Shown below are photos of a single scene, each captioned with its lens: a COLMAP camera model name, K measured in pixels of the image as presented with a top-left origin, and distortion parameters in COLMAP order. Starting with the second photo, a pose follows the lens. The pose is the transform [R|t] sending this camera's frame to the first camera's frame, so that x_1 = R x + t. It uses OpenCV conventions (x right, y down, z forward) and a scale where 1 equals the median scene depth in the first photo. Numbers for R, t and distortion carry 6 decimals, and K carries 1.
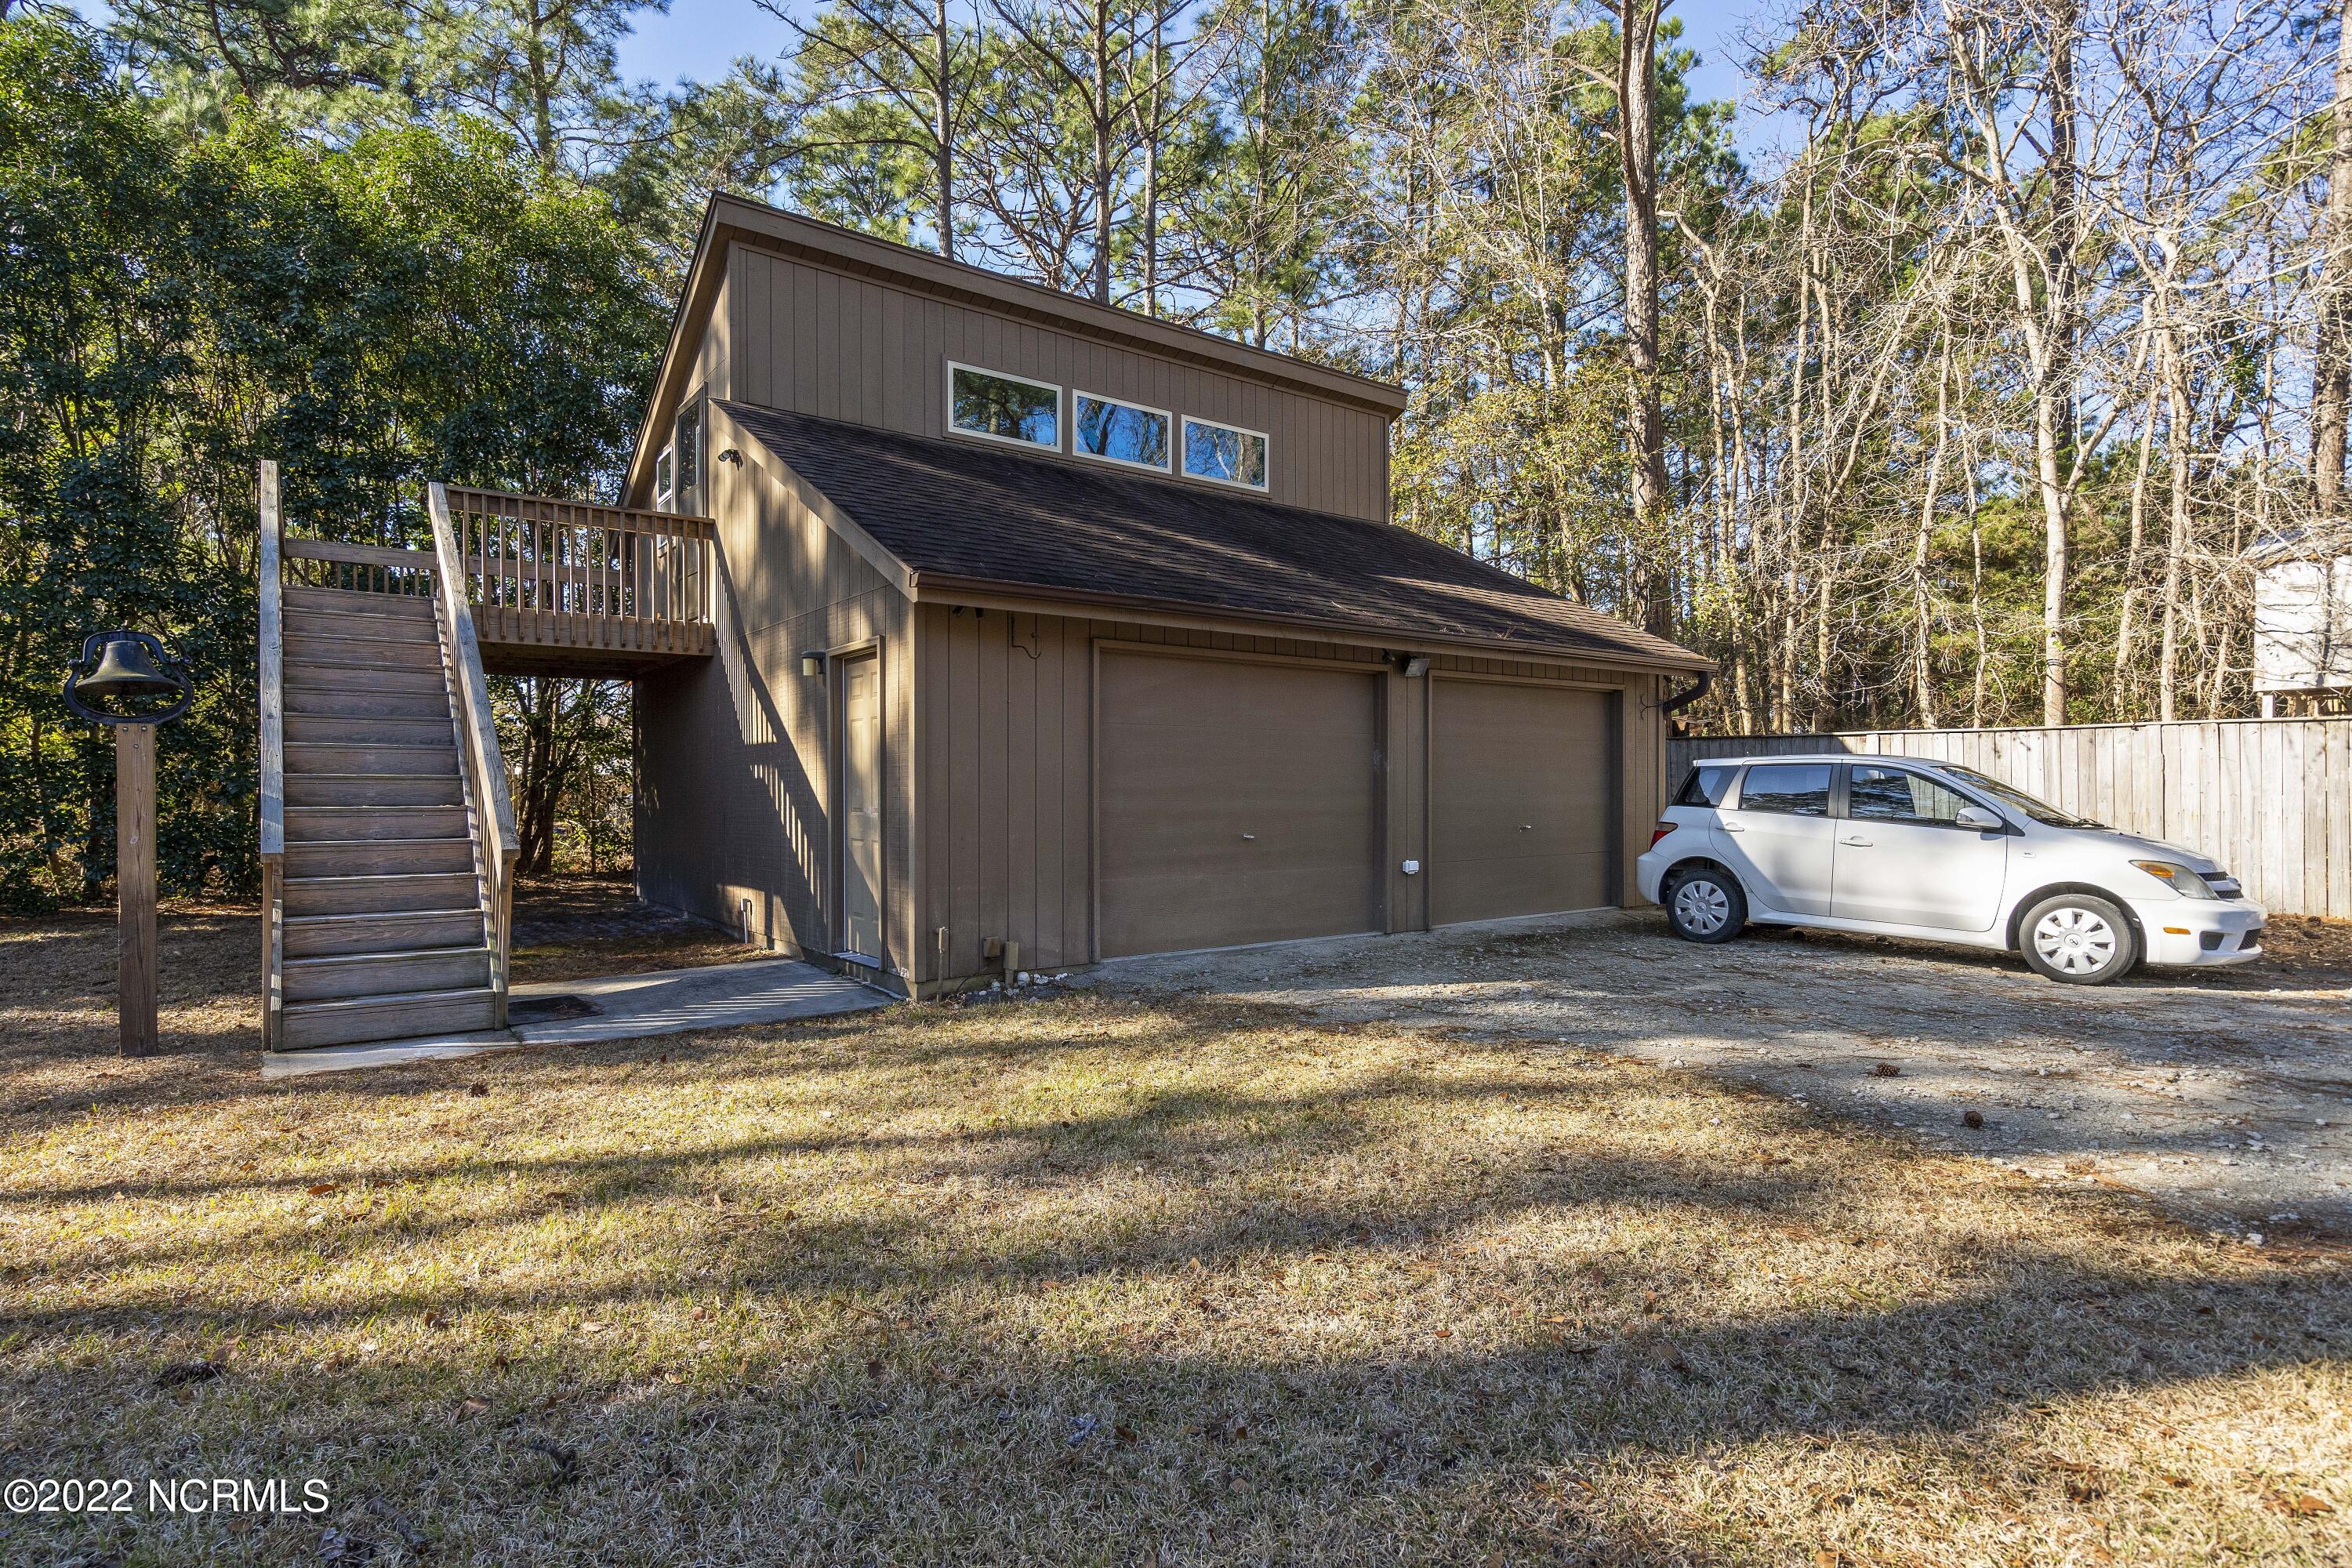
lens RADIAL K [[1193.0, 0, 1169.0], [0, 1193.0, 797.7], [0, 0, 1]] dist [0.000823, -0.000050]
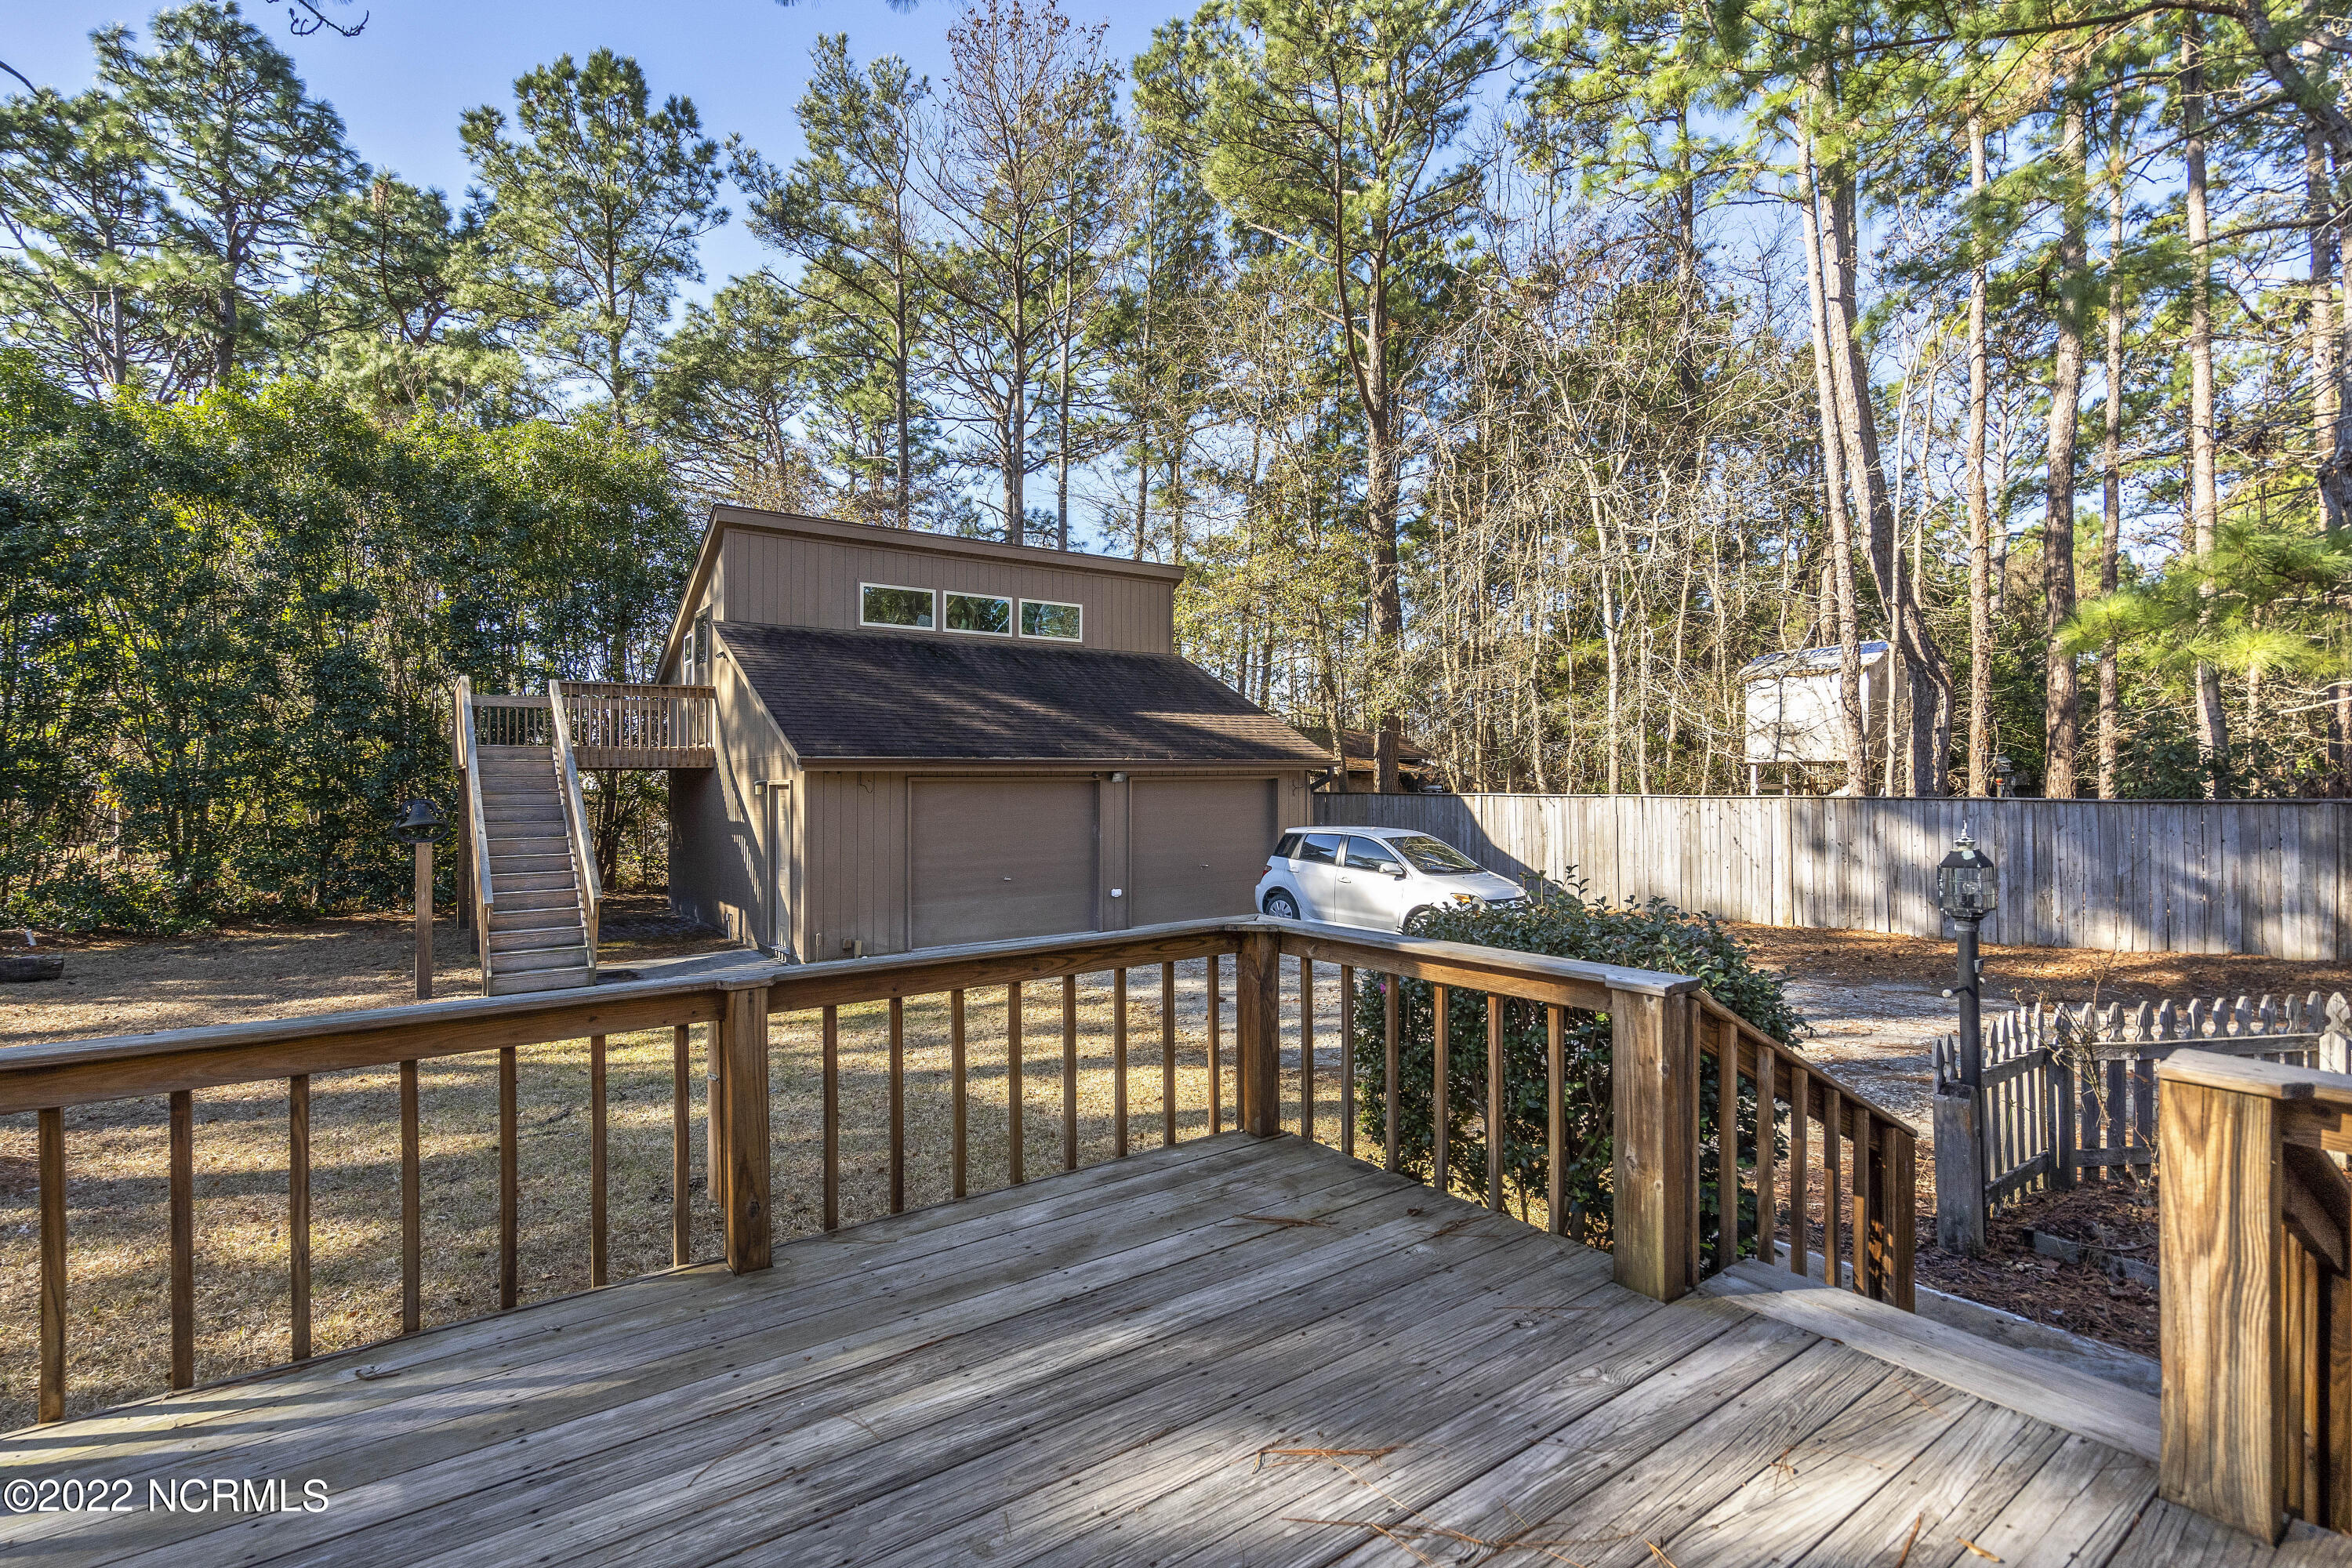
lens RADIAL K [[1089.4, 0, 1183.8], [0, 1089.4, 762.0], [0, 0, 1]] dist [-0.003785, -0.000035]
pose [[0.999973, -0.003605, 0.006364, 0.291034], [0.003775, 0.999632, -0.026876, -0.088391], [-0.006265, 0.026899, 0.999619, -0.578559]]
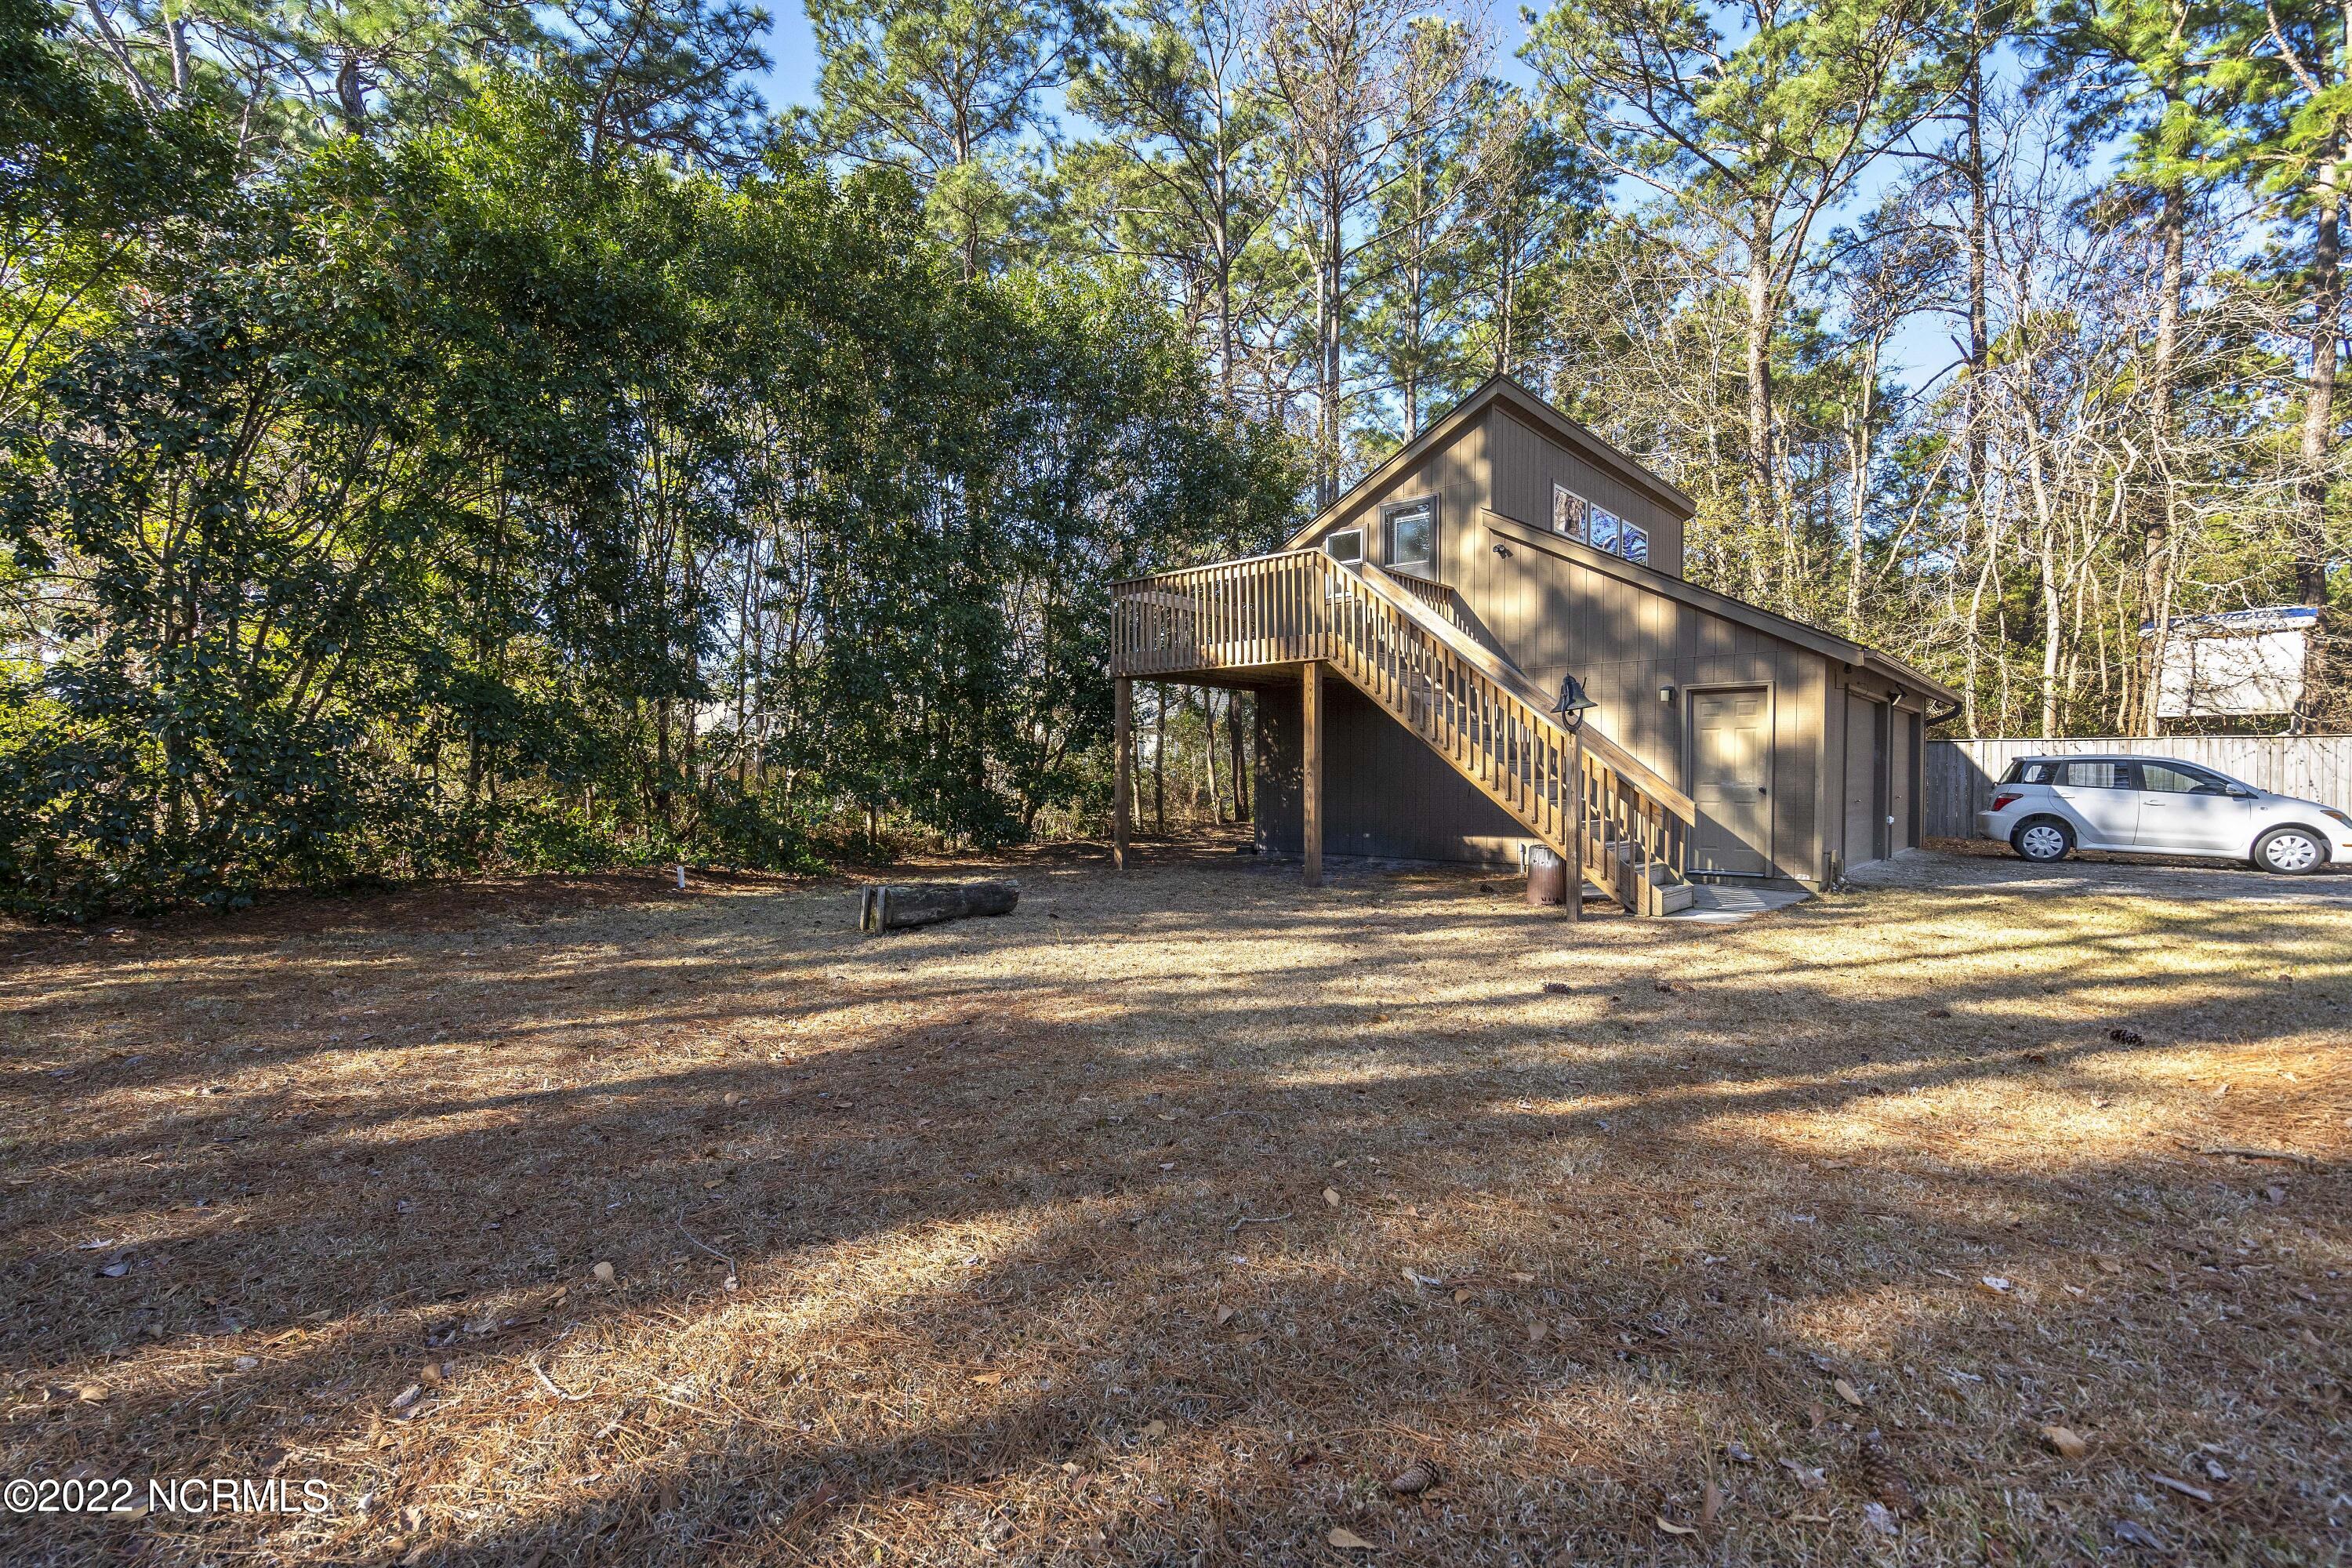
lens RADIAL K [[1089.4, 0, 1183.8], [0, 1089.4, 762.0], [0, 0, 1]] dist [-0.003785, -0.000035]
pose [[0.956089, 0.002987, 0.293062, -1.199970], [-0.000519, 0.999964, -0.008500, -0.010180], [-0.293076, 0.007975, 0.956056, -0.136082]]
